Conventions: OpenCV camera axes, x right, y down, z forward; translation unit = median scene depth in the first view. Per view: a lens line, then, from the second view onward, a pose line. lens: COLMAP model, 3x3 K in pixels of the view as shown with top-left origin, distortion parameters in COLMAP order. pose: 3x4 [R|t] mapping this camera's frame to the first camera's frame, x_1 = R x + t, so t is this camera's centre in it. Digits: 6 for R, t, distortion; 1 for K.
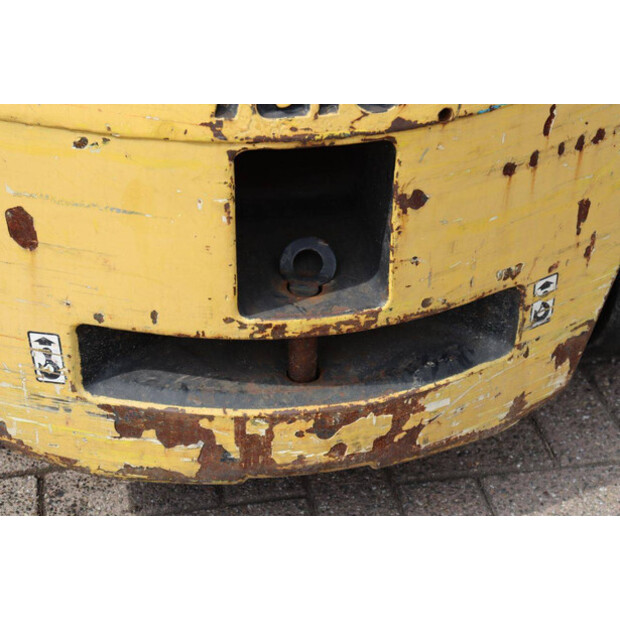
lens RADIAL K [[1401.5, 0, 321.1], [0, 1401.5, 308.6], [0, 0, 1]] dist [0.313348, 0.072105]
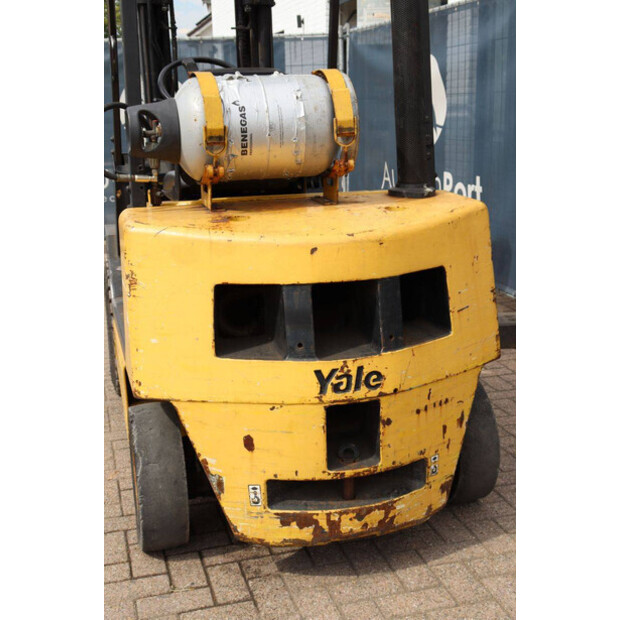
lens RADIAL K [[795.4, 0, 310.0], [0, 795.4, 310.0], [0, 0, 1]] dist [0.001204, 0.011663]
pose [[0.996155, -0.056191, 0.067220, -0.170202], [0.076698, 0.930152, -0.359074, 0.255121], [-0.042349, 0.362849, 0.930885, -0.526389]]
